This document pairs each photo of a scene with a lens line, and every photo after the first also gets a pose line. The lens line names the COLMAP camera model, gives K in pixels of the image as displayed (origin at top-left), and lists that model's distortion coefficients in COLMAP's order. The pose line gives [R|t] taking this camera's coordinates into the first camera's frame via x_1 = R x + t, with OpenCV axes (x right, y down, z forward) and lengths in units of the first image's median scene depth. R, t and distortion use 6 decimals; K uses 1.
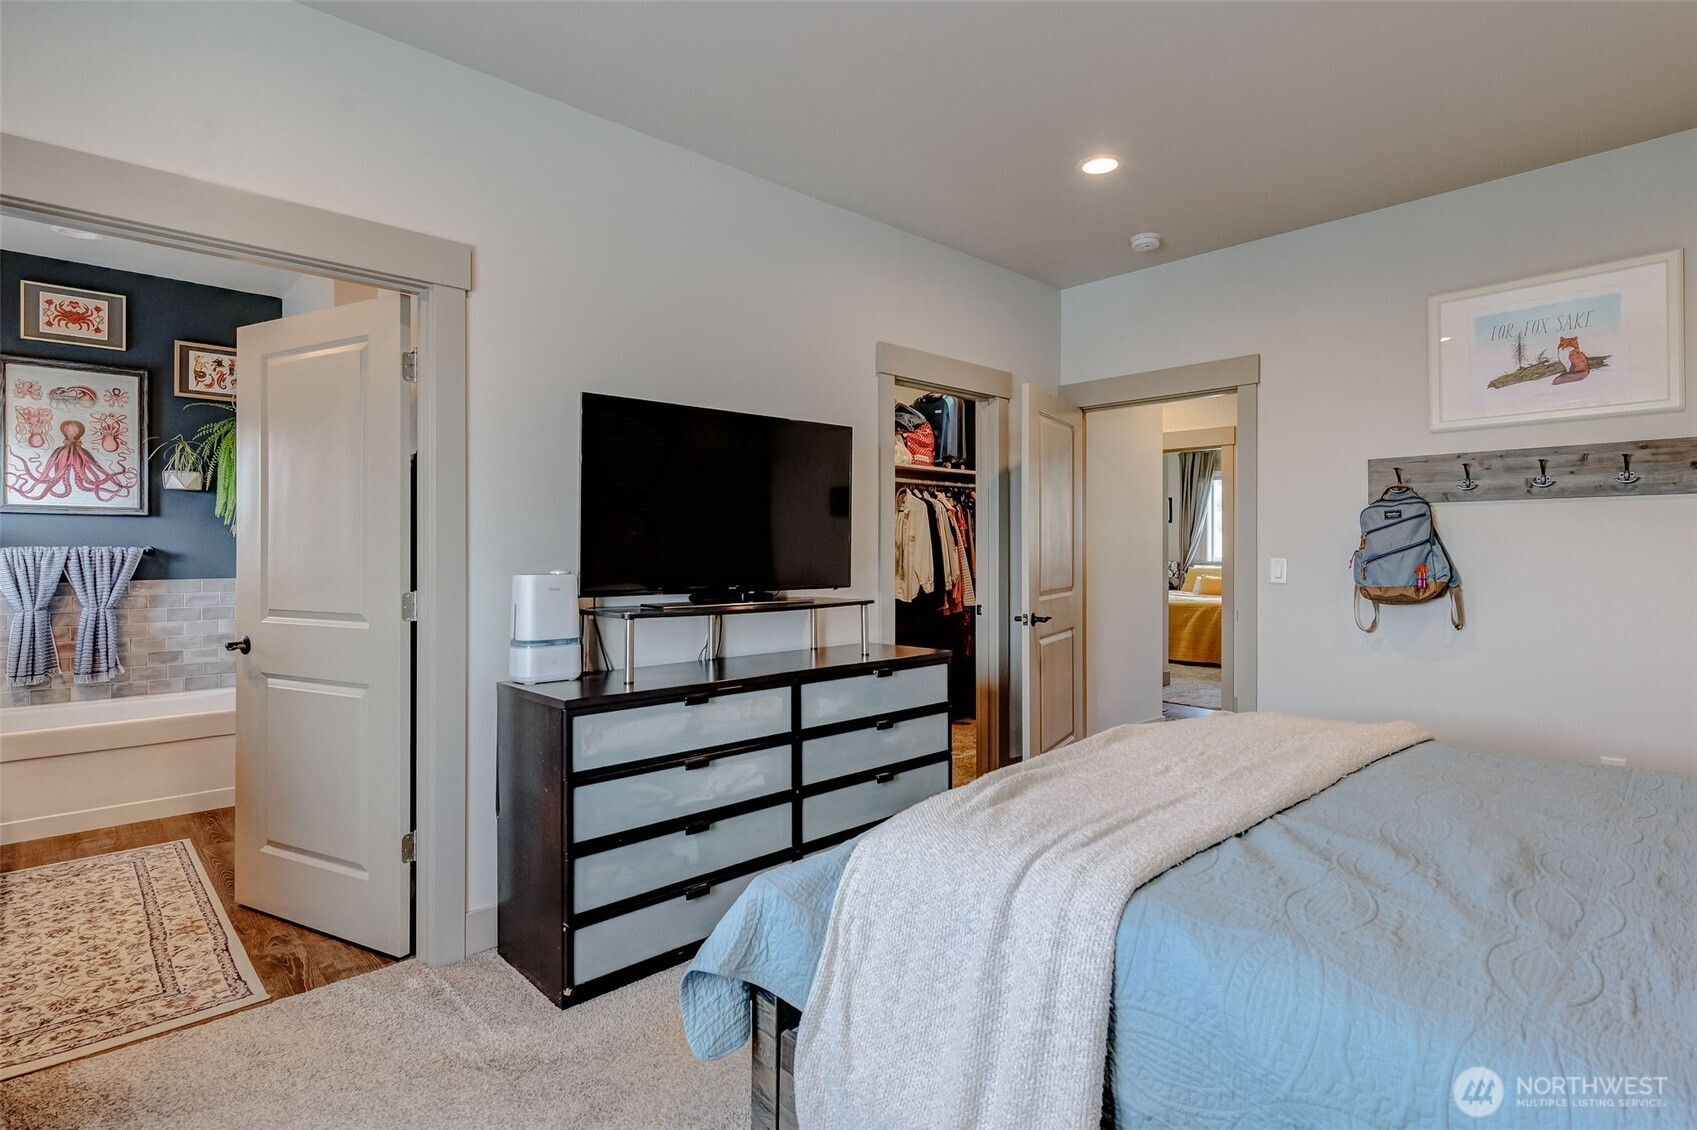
lens RADIAL K [[841.7, 0, 861.1], [0, 841.7, 550.6], [0, 0, 1]] dist [0.003599, -0.002267]
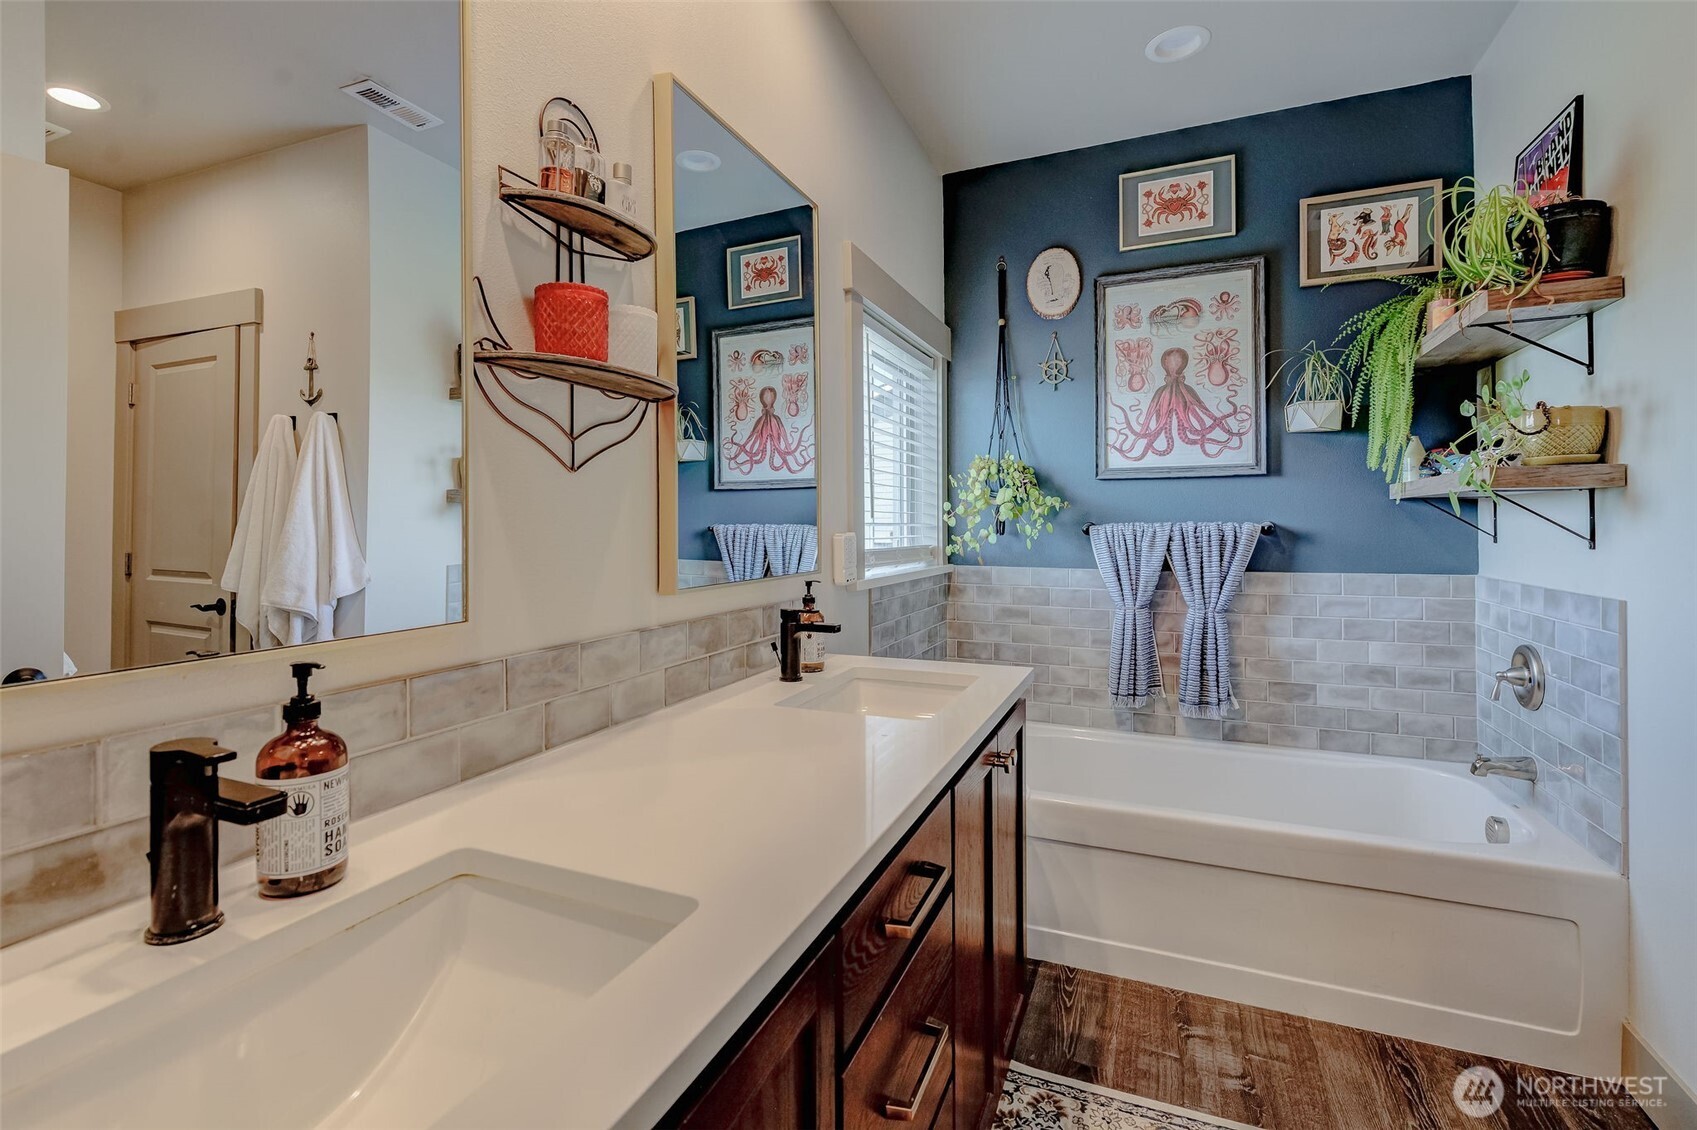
lens RADIAL K [[791.0, 0, 831.5], [0, 791.0, 516.2], [0, 0, 1]] dist [0.004358, -0.002715]
pose [[0.388595, -0.008989, -0.921365, -0.413832], [0.005637, 0.999957, -0.007379, -0.006346], [0.921391, -0.002326, 0.388629, 0.452181]]
